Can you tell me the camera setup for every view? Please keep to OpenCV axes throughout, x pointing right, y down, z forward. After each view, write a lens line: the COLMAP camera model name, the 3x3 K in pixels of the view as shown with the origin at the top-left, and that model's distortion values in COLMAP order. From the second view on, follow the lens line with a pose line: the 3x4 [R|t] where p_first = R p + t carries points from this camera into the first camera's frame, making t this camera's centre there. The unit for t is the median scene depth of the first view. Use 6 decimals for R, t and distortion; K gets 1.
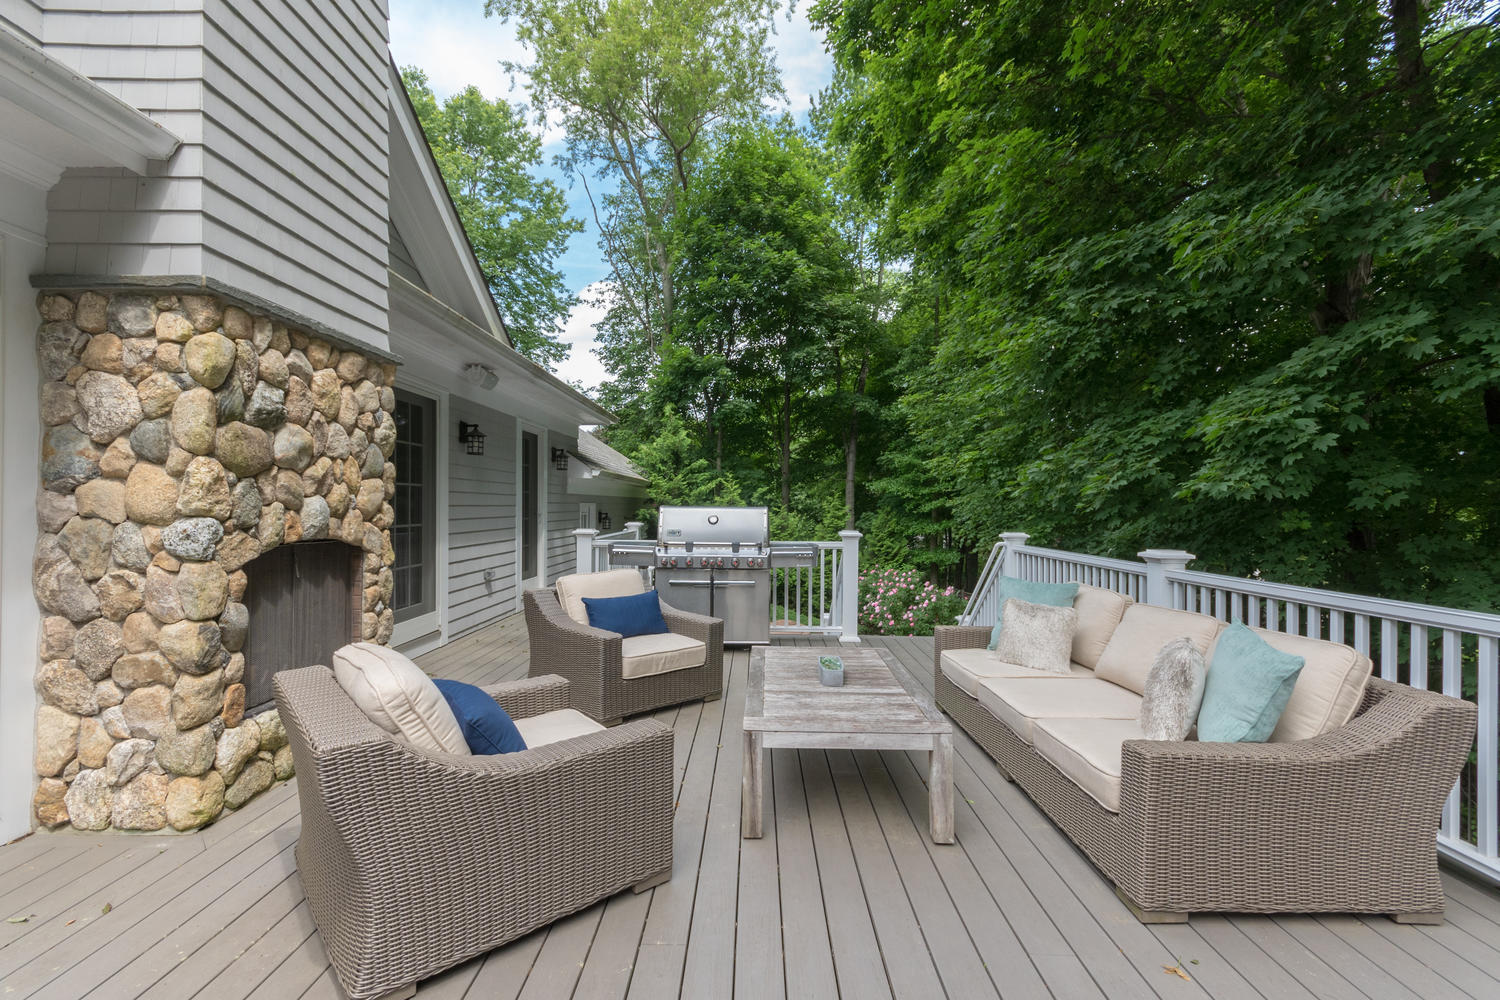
lens RADIAL K [[650.9, 0, 750.0], [0, 650.9, 502.9], [0, 0, 1]] dist [0.001598, 0.000342]
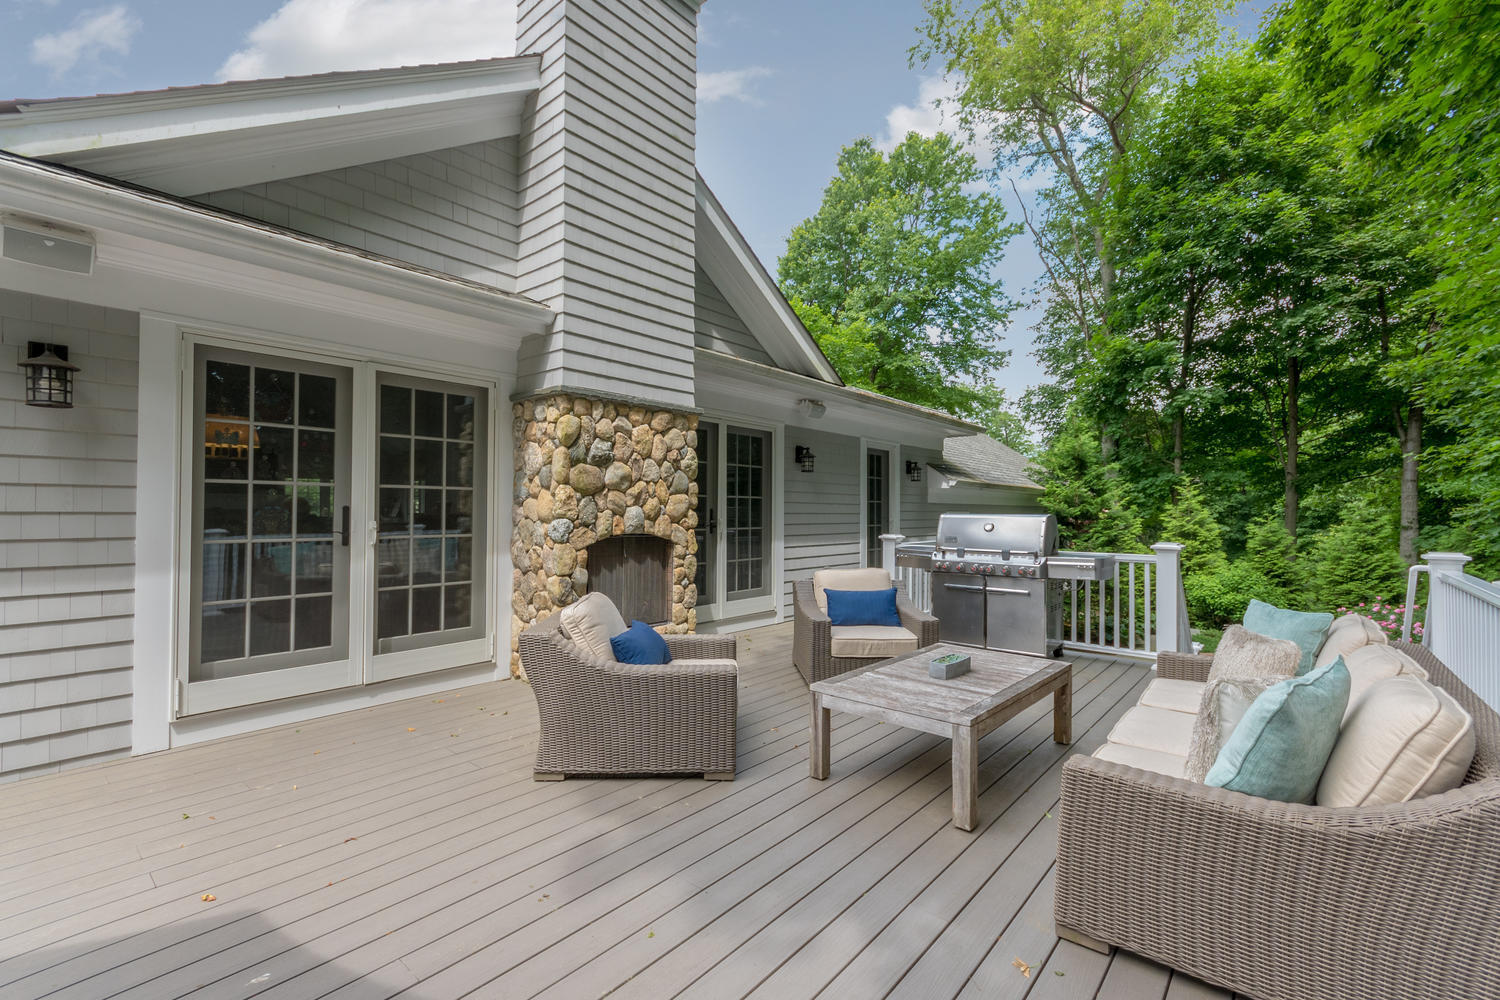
lens RADIAL K [[650.9, 0, 748.6], [0, 650.9, 501.7], [0, 0, 1]] dist [0.001598, 0.000342]
pose [[0.766451, -0.011107, -0.642207, 0.419678], [0.000243, 0.999855, -0.017002, 0.004074], [0.642303, 0.012875, 0.766343, -0.027239]]
